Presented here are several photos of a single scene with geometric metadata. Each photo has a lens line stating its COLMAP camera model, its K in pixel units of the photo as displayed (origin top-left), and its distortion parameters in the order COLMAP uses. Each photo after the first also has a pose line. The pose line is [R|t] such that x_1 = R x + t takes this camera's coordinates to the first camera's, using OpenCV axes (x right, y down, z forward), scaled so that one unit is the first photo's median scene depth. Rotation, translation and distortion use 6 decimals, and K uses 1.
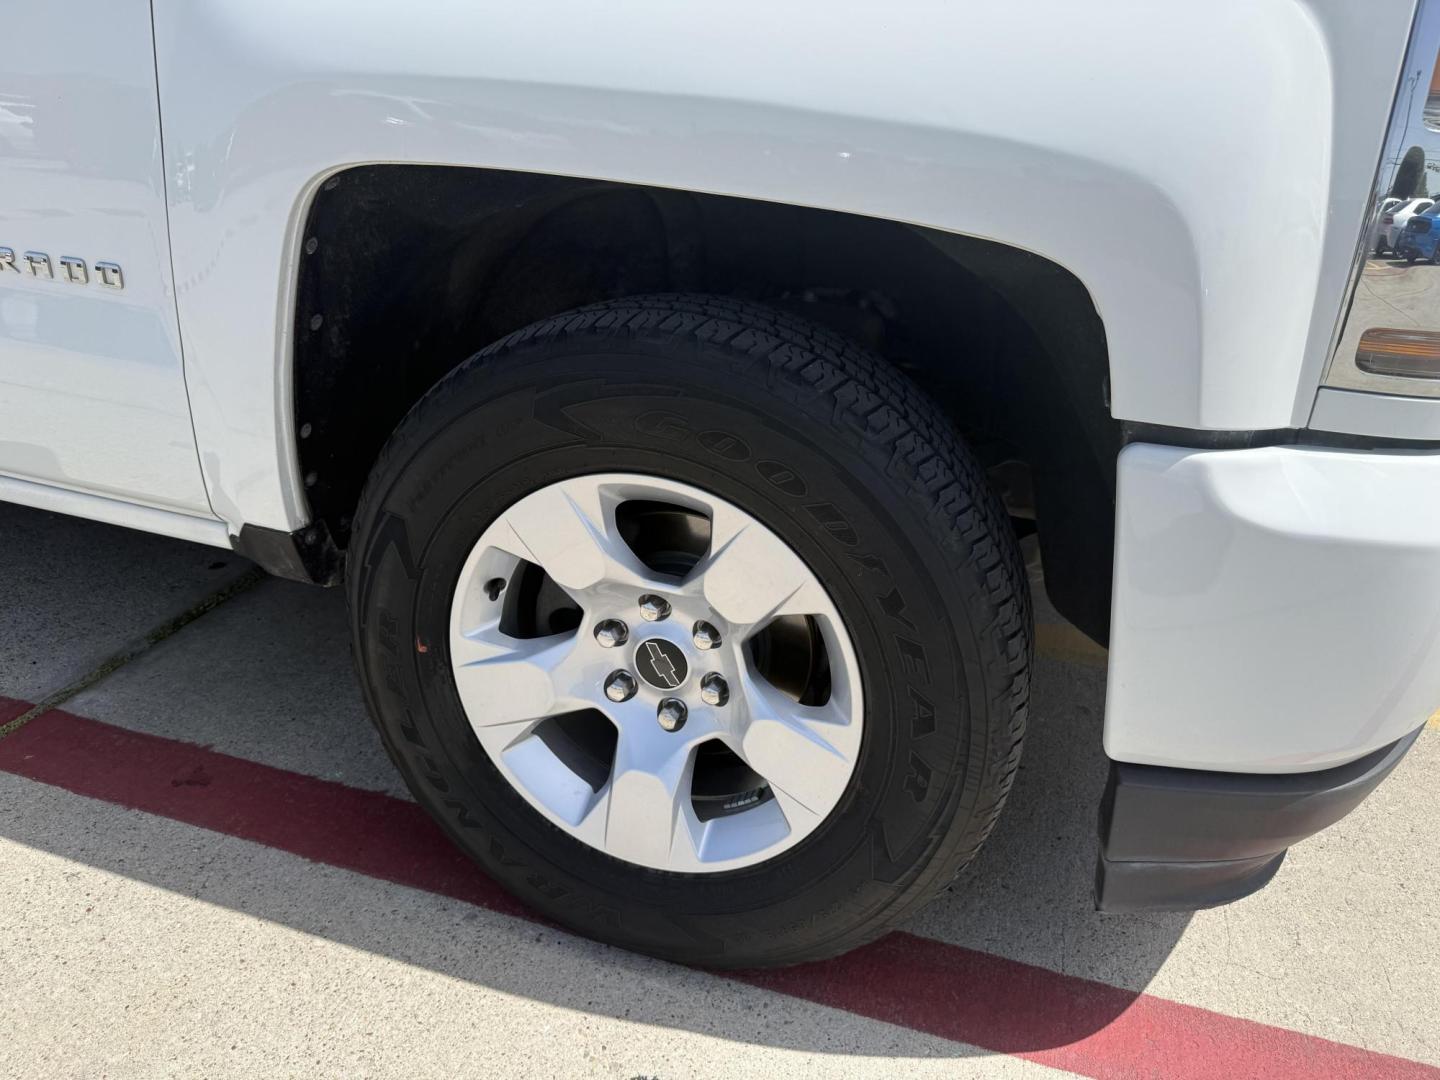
lens RADIAL K [[1023.0, 0, 720.2], [0, 1023.0, 571.0], [0, 0, 1]] dist [-0.013730, -0.006539]
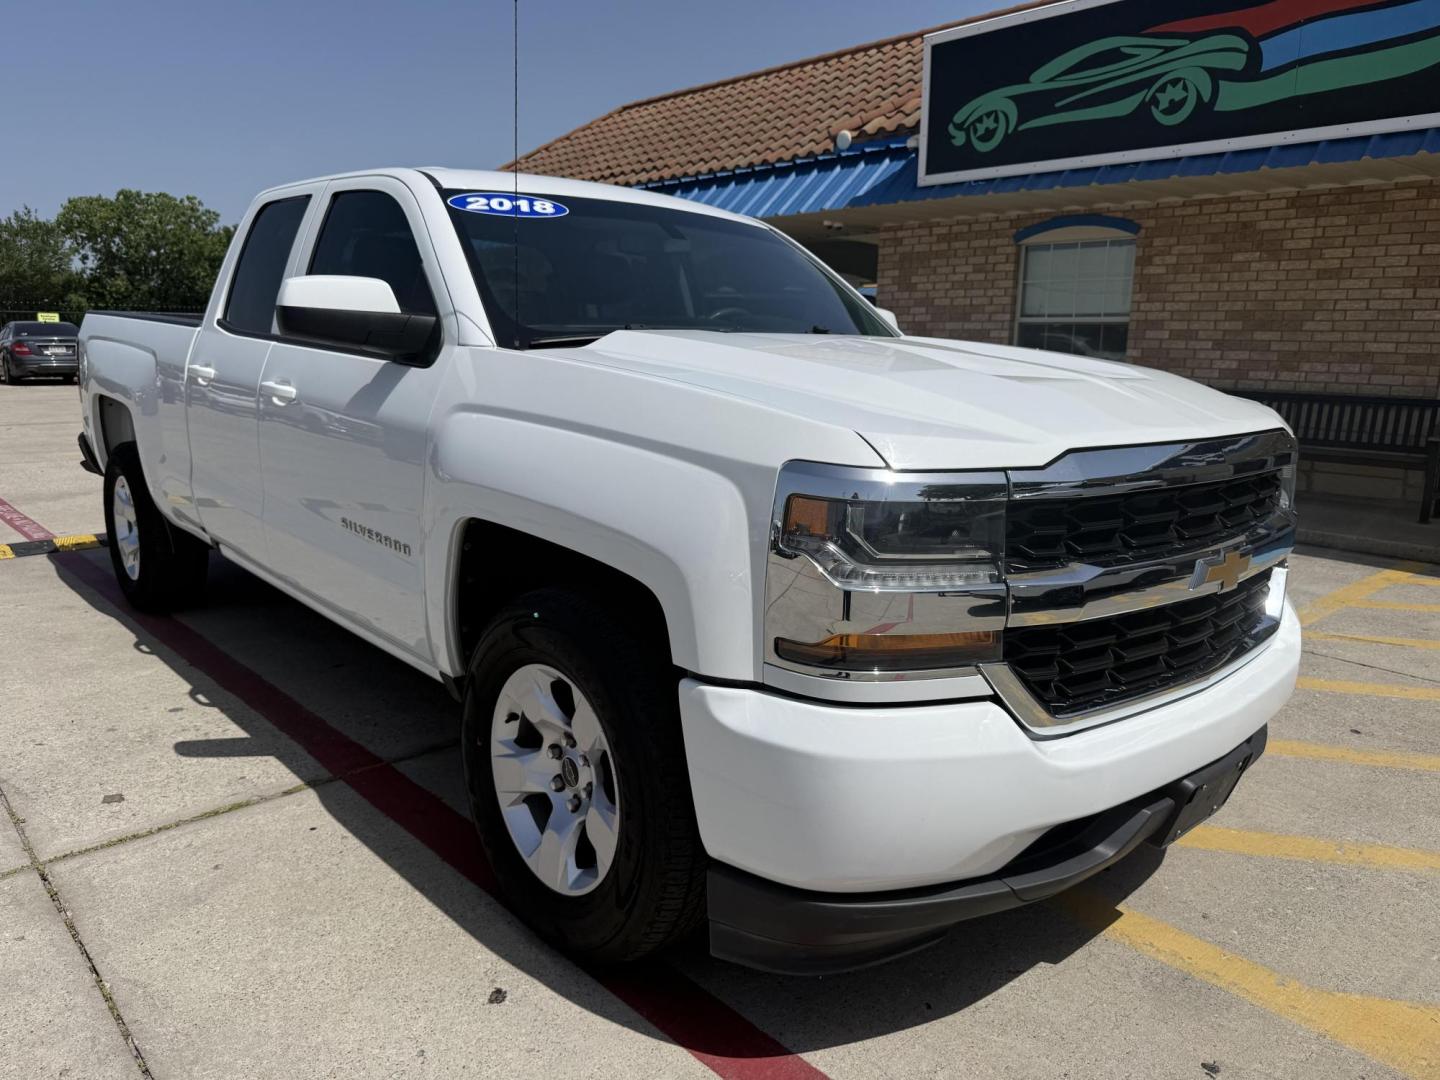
lens RADIAL K [[1042.3, 0, 720.0], [0, 1042.3, 540.0], [0, 0, 1]] dist [-0.039665, 0.009579]
pose [[0.869142, 0.076642, -0.488588, 1.069590], [-0.200740, 0.957549, -0.206888, 0.021775], [0.451990, 0.277894, 0.847632, -0.607093]]
